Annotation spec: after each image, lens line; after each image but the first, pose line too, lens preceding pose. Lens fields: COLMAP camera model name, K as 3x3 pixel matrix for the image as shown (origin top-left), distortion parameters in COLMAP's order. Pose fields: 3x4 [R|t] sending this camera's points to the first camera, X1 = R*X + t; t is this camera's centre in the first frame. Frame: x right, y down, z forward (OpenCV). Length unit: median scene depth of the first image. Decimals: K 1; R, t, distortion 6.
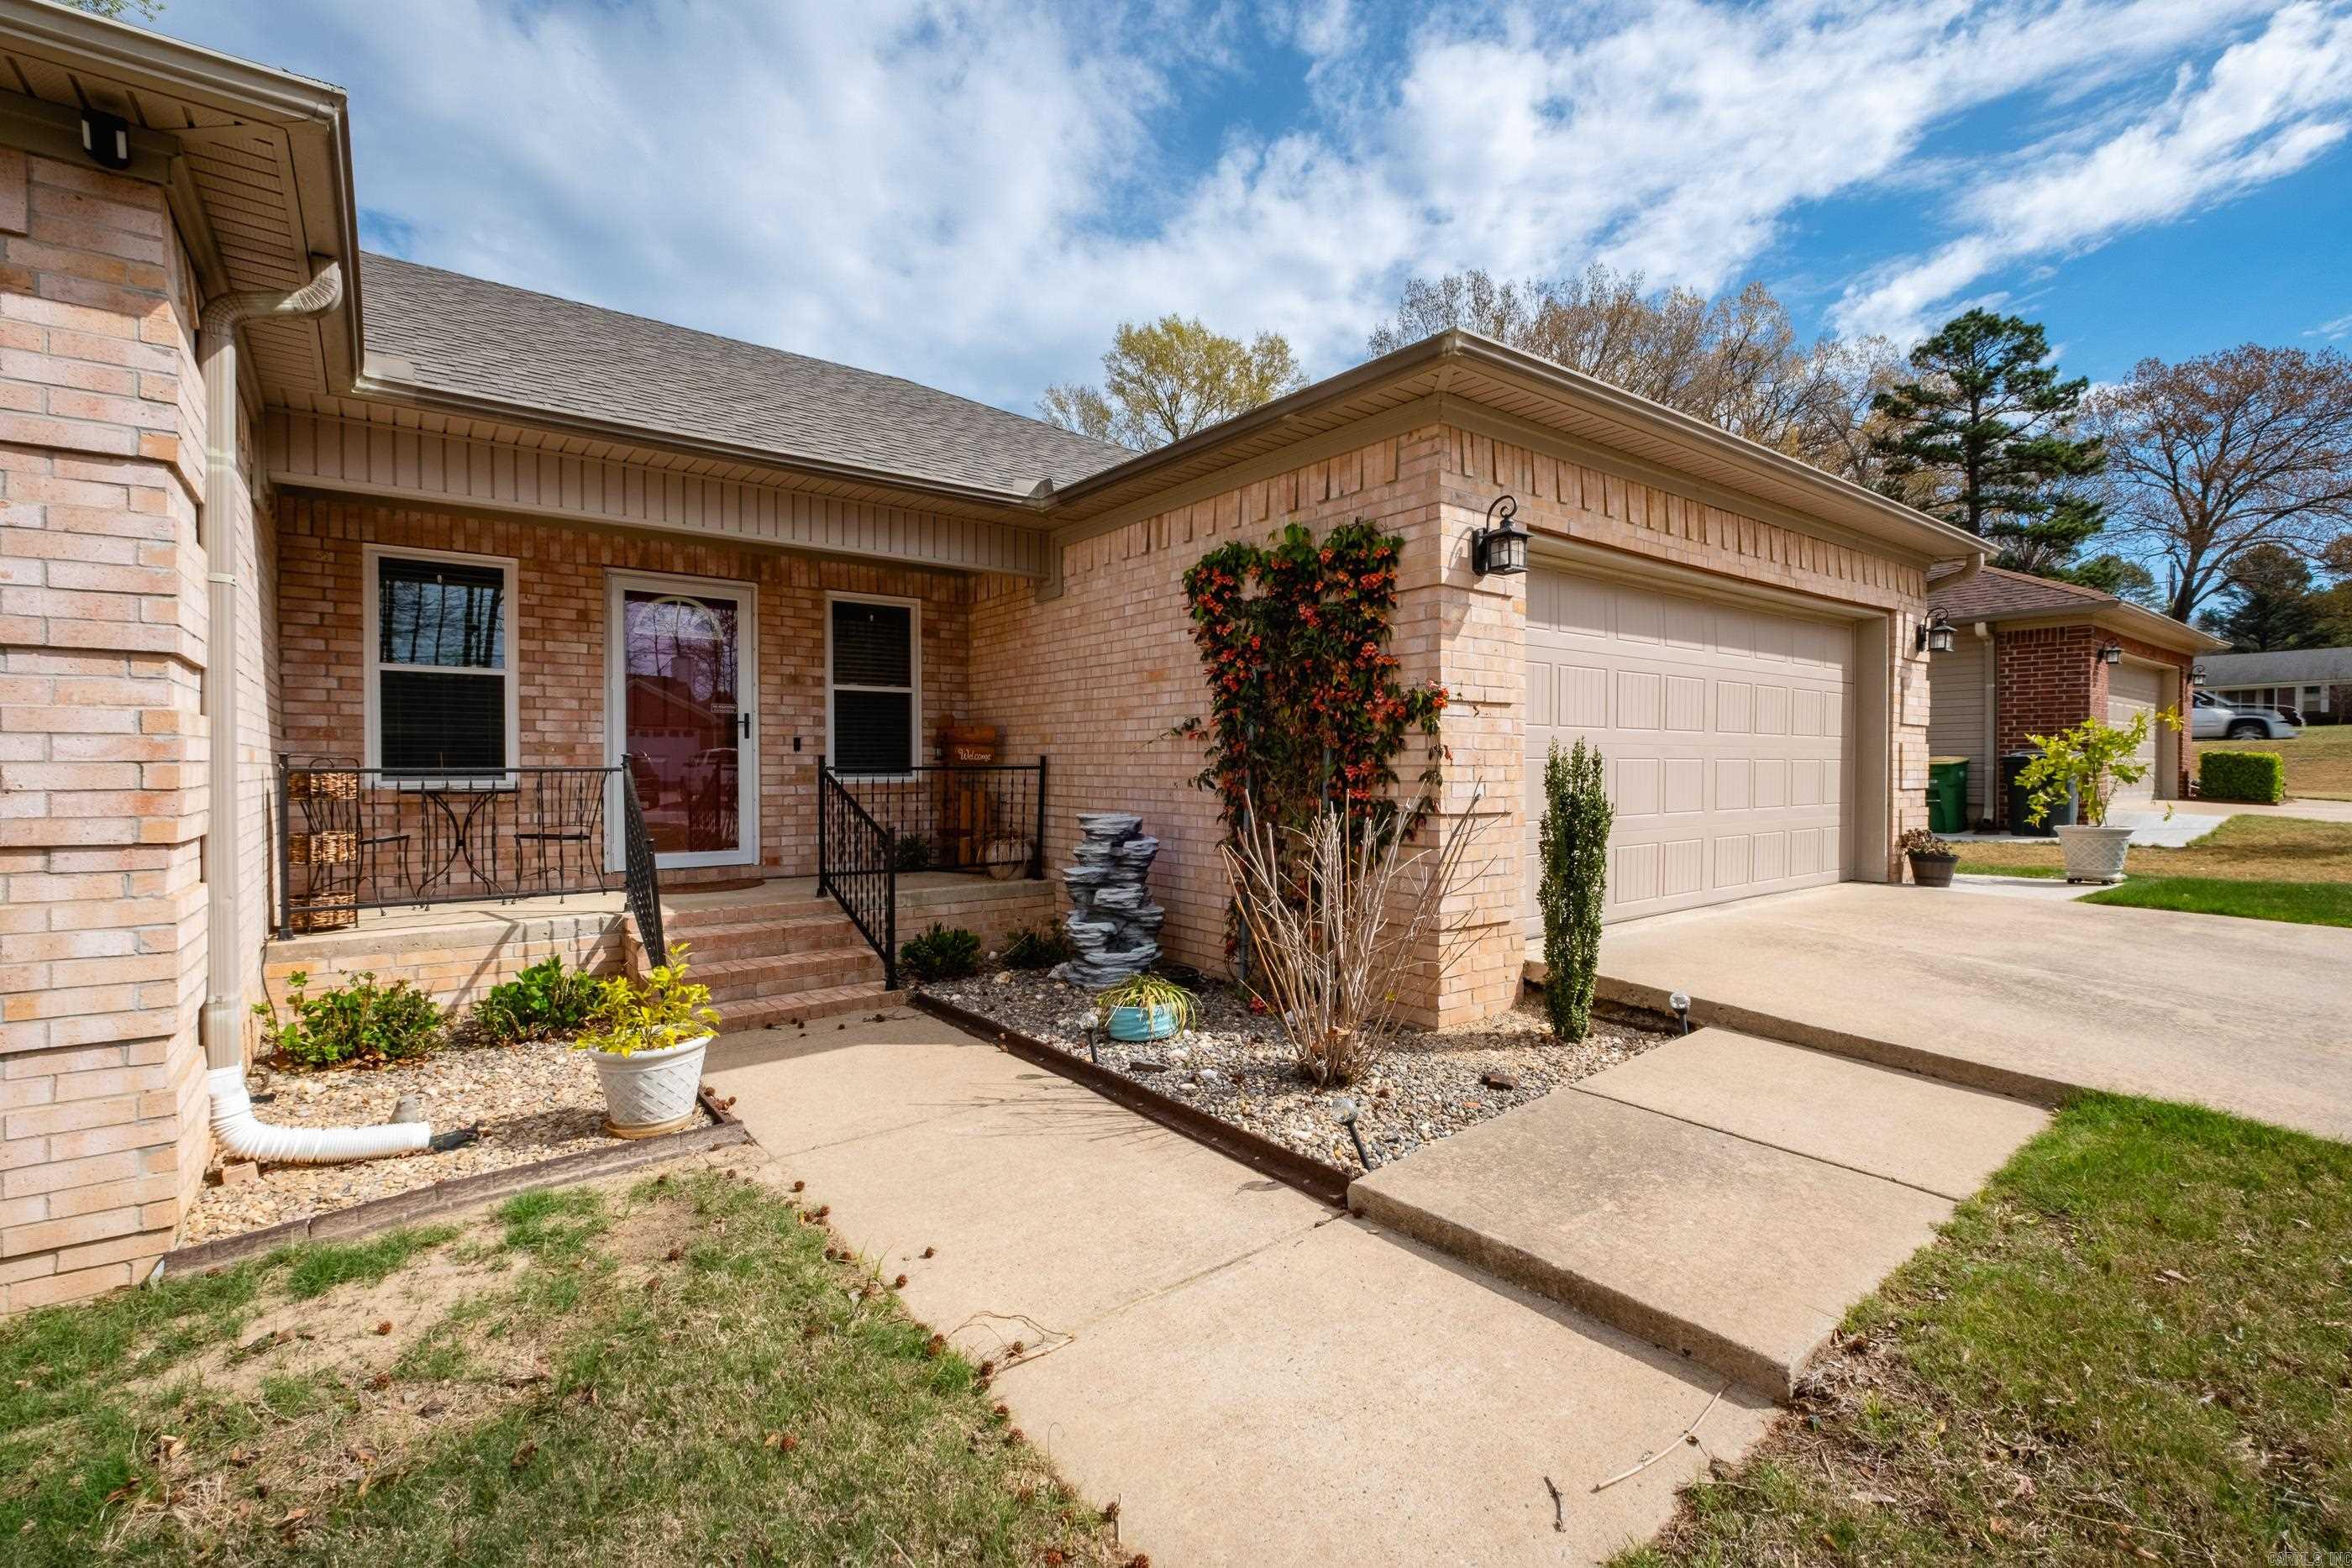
lens RADIAL K [[1041.2, 0, 1206.0], [0, 1041.2, 781.7], [0, 0, 1]] dist [0.010985, -0.000092]
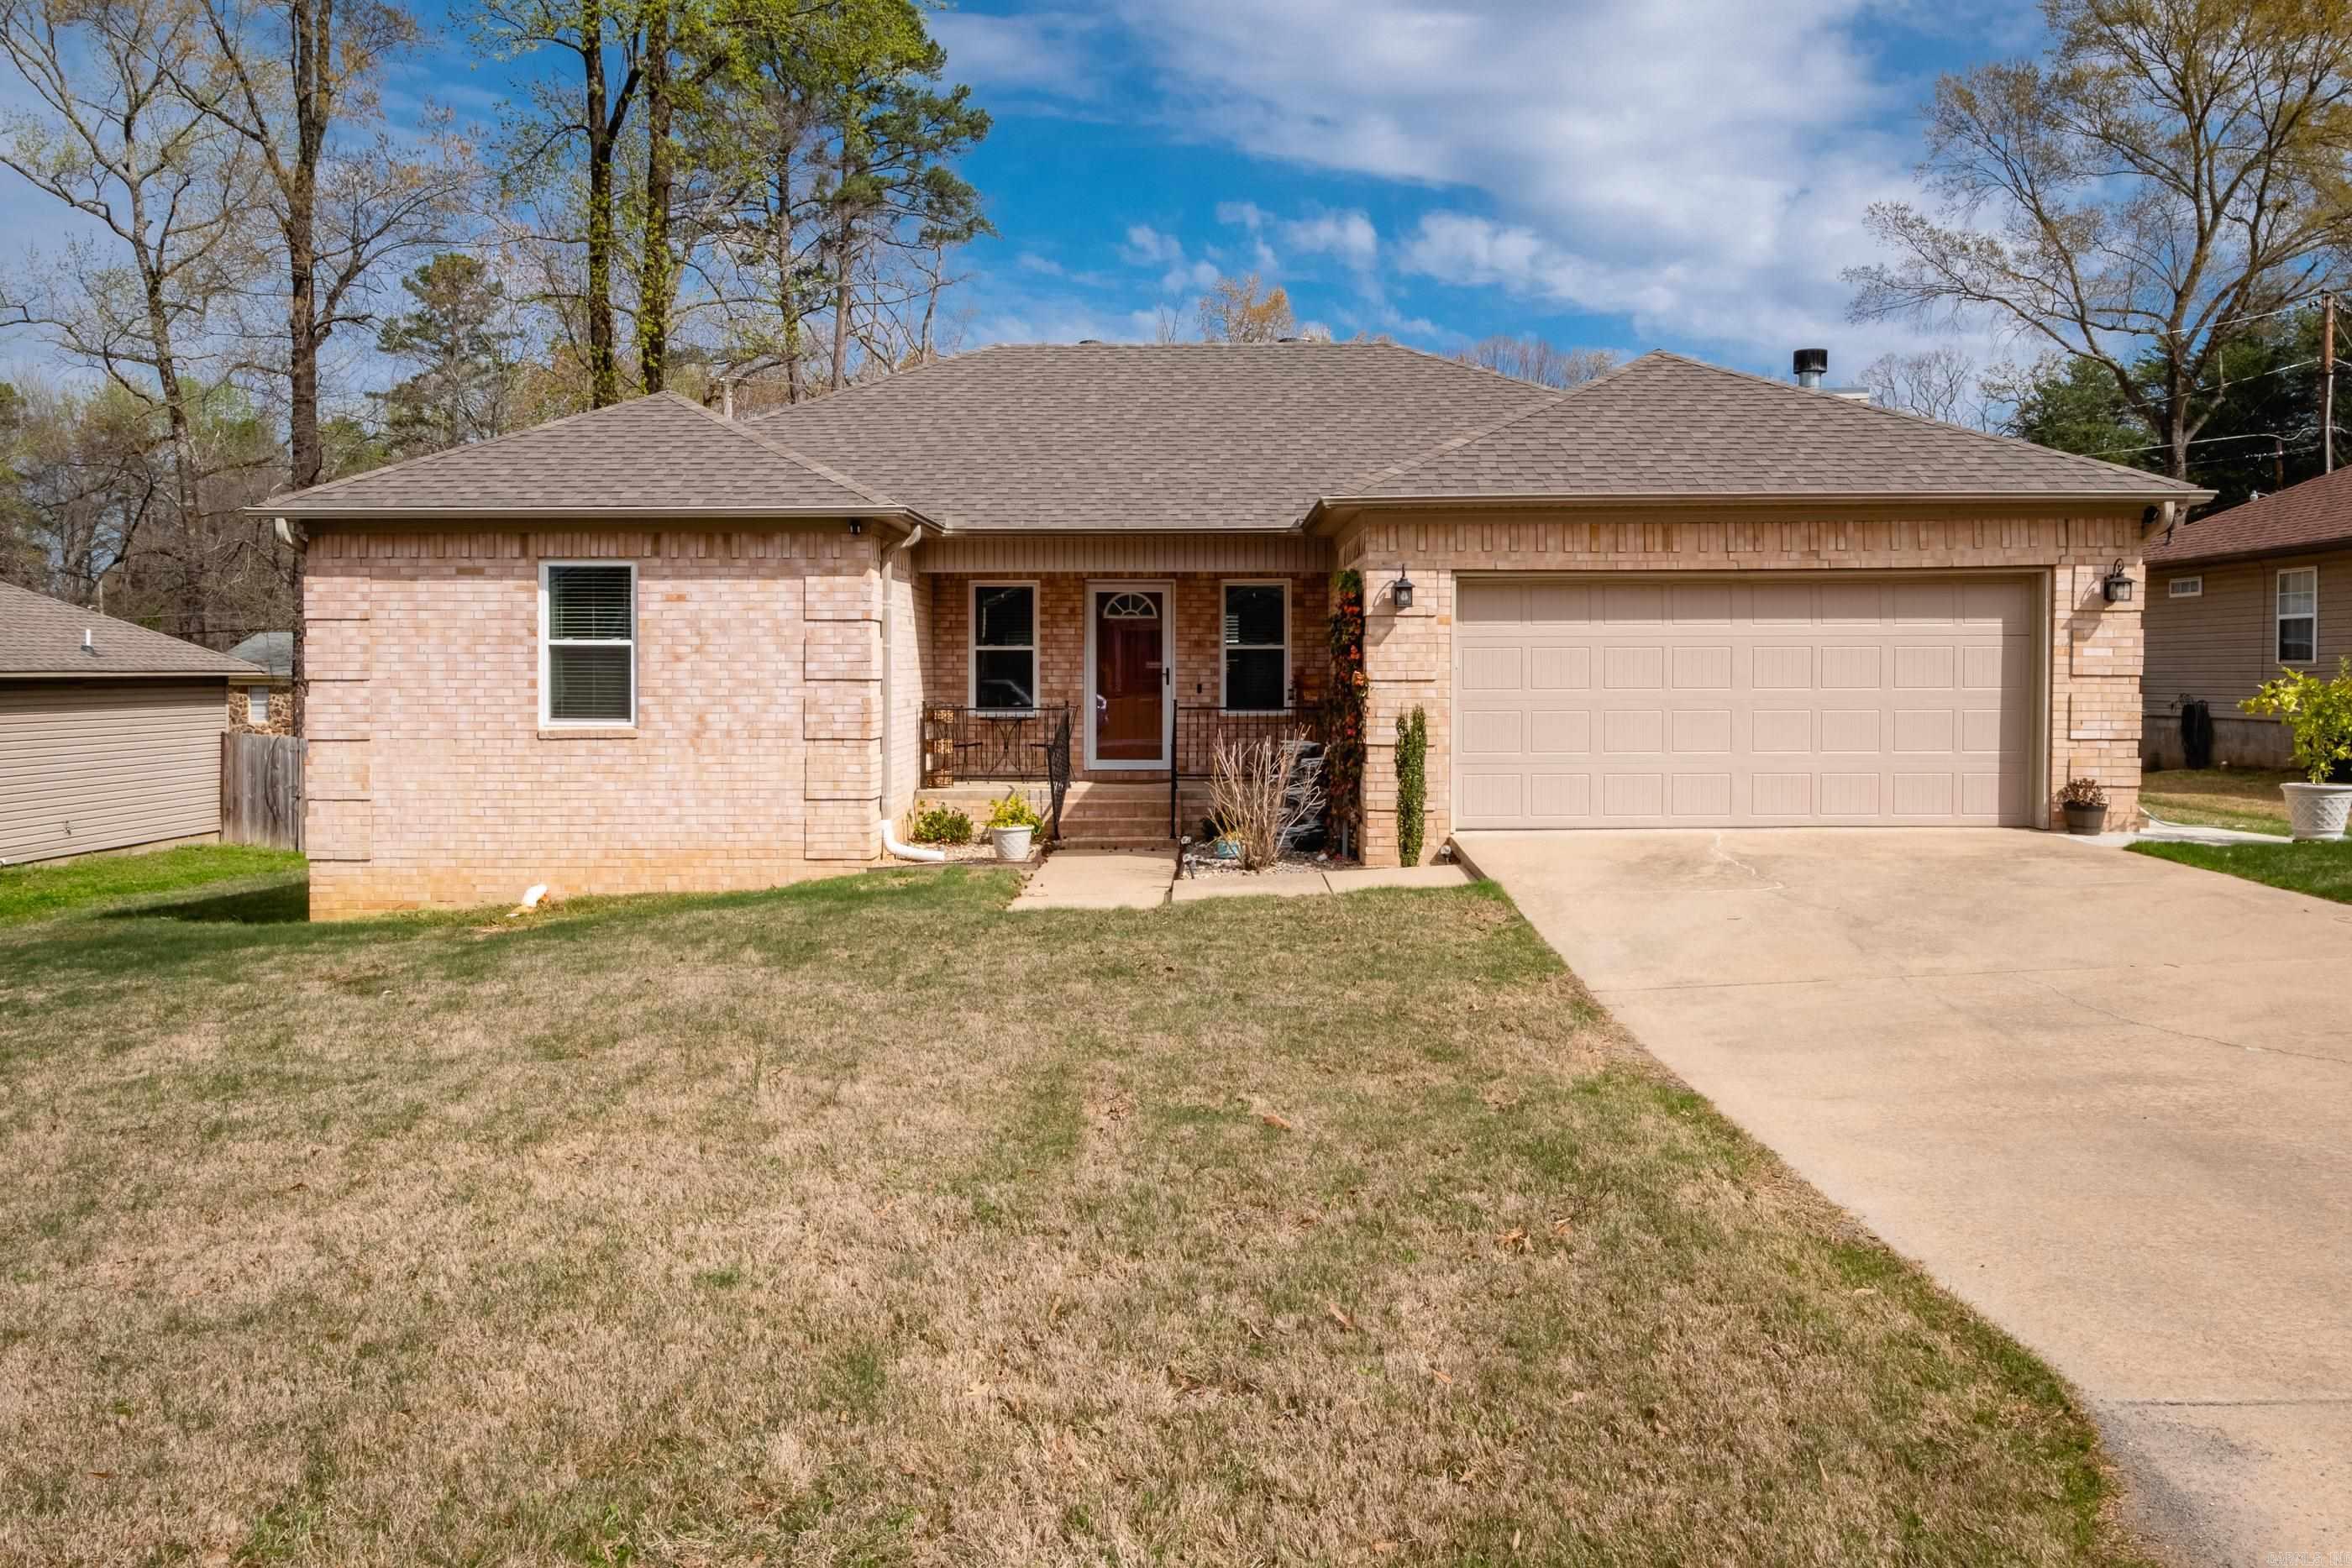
lens RADIAL K [[1730.4, 0, 1182.5], [0, 1730.4, 740.7], [0, 0, 1]] dist [0.003015, 0.000019]
pose [[0.786908, 0.025737, -0.616533, 1.179943], [-0.008404, 0.999484, 0.030998, -0.041666], [0.617013, -0.019211, 0.786718, -0.995759]]
